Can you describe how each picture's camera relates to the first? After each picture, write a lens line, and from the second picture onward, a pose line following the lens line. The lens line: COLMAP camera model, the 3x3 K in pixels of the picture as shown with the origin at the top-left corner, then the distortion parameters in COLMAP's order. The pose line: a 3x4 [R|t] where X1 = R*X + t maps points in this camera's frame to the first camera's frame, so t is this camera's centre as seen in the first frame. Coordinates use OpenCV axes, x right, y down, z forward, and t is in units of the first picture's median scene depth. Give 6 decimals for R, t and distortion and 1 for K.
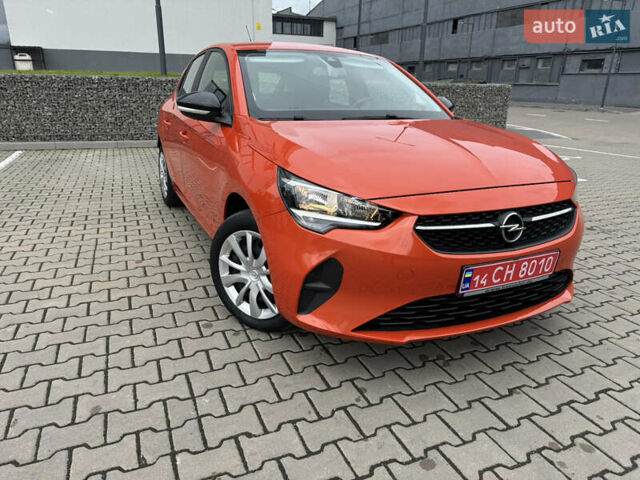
lens RADIAL K [[454.8, 0, 311.7], [0, 454.8, 219.9], [0, 0, 1]] dist [0.021037, -0.022494]
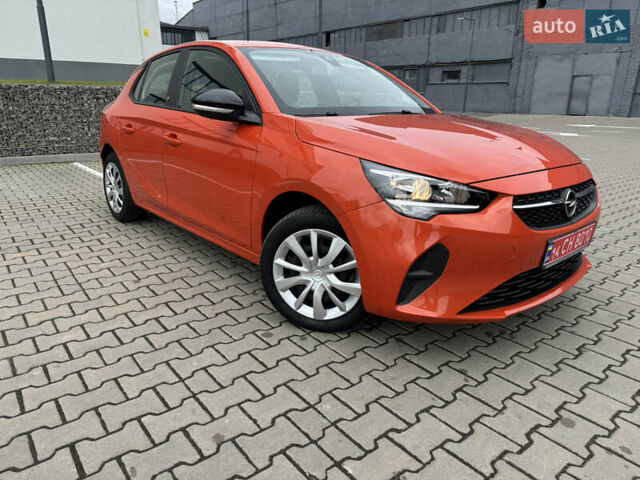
lens RADIAL K [[454.8, 0, 311.0], [0, 454.8, 220.3], [0, 0, 1]] dist [0.021037, -0.022494]
pose [[0.964397, -0.077574, 0.252825, -0.370268], [0.082977, 0.996493, -0.010762, 0.014661], [-0.251103, 0.031358, 0.967452, 0.065002]]
